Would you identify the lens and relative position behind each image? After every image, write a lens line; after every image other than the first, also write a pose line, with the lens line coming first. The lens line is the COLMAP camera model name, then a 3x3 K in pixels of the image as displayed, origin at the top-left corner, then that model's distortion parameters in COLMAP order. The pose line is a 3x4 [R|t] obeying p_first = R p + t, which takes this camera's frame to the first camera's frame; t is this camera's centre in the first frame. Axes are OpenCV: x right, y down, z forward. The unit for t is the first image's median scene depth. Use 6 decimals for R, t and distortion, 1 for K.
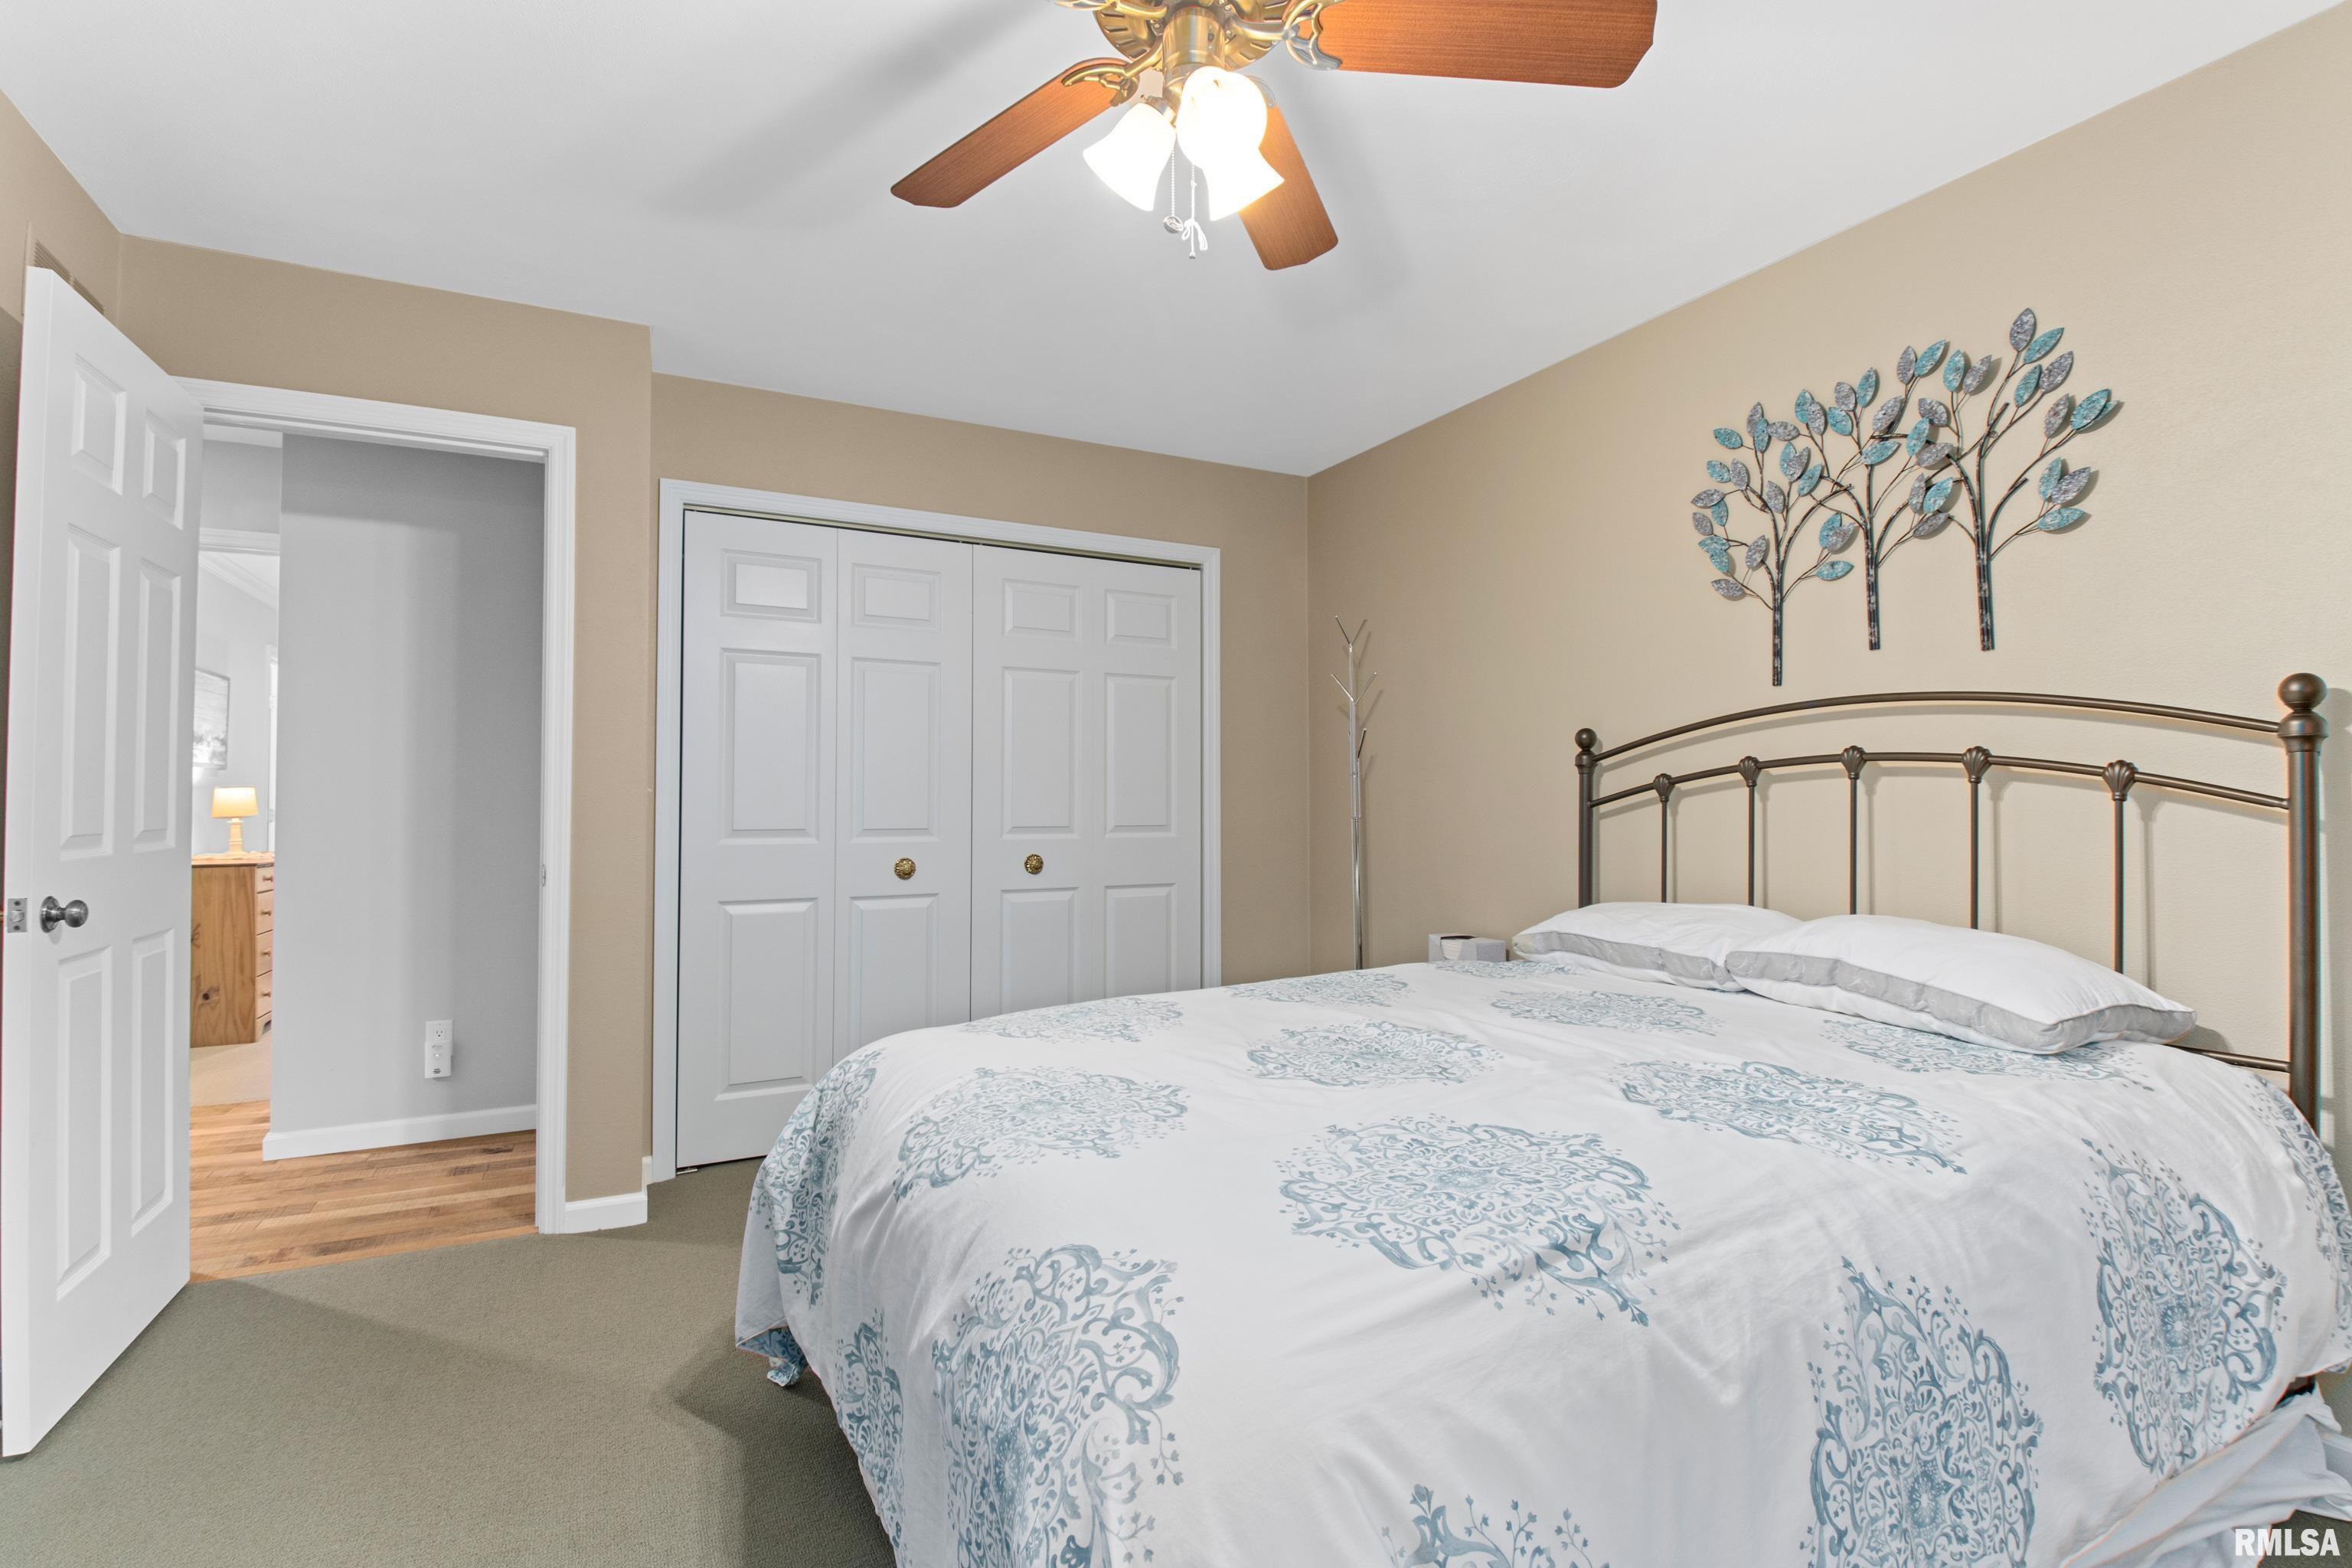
lens RADIAL K [[1092.4, 0, 1180.0], [0, 1092.4, 779.5], [0, 0, 1]] dist [-0.000378, -0.000194]
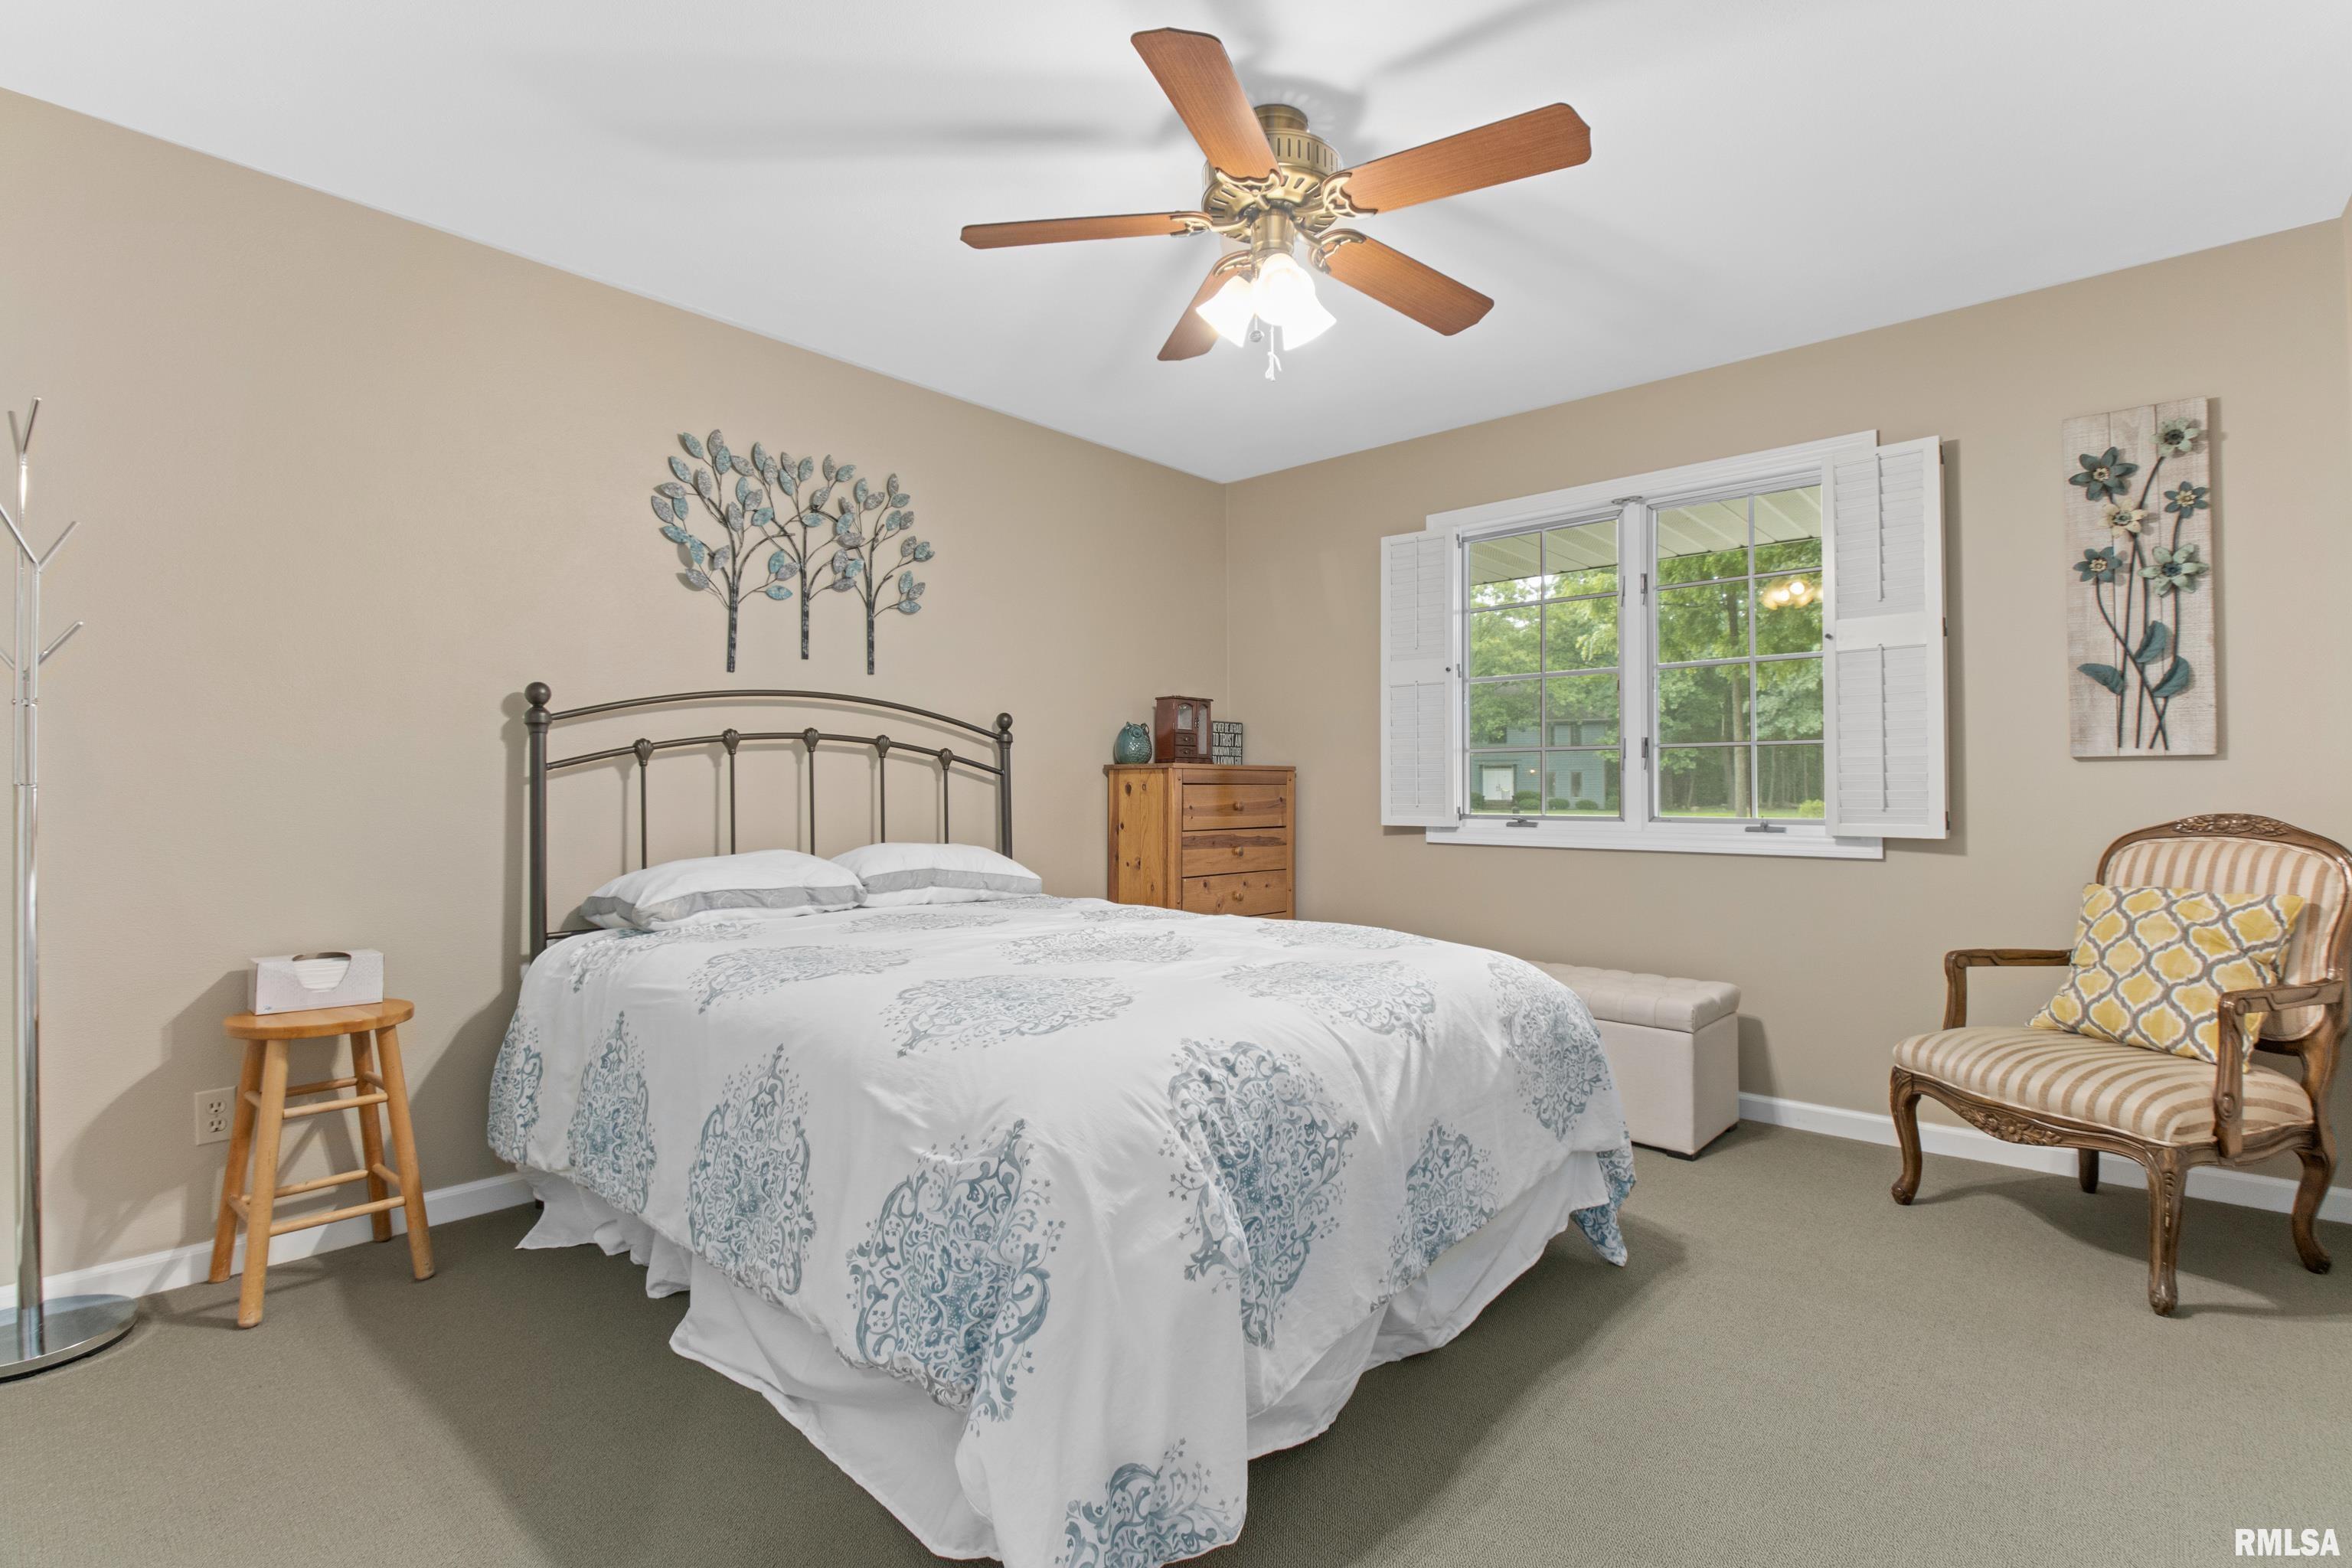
lens RADIAL K [[1092.4, 0, 1178.8], [0, 1092.4, 787.6], [0, 0, 1]] dist [-0.000378, -0.000194]
pose [[-0.354236, -0.015937, 0.935020, -0.818866], [-0.029302, 0.999553, 0.005935, 0.022589], [-0.934697, -0.025295, -0.354544, 1.014205]]
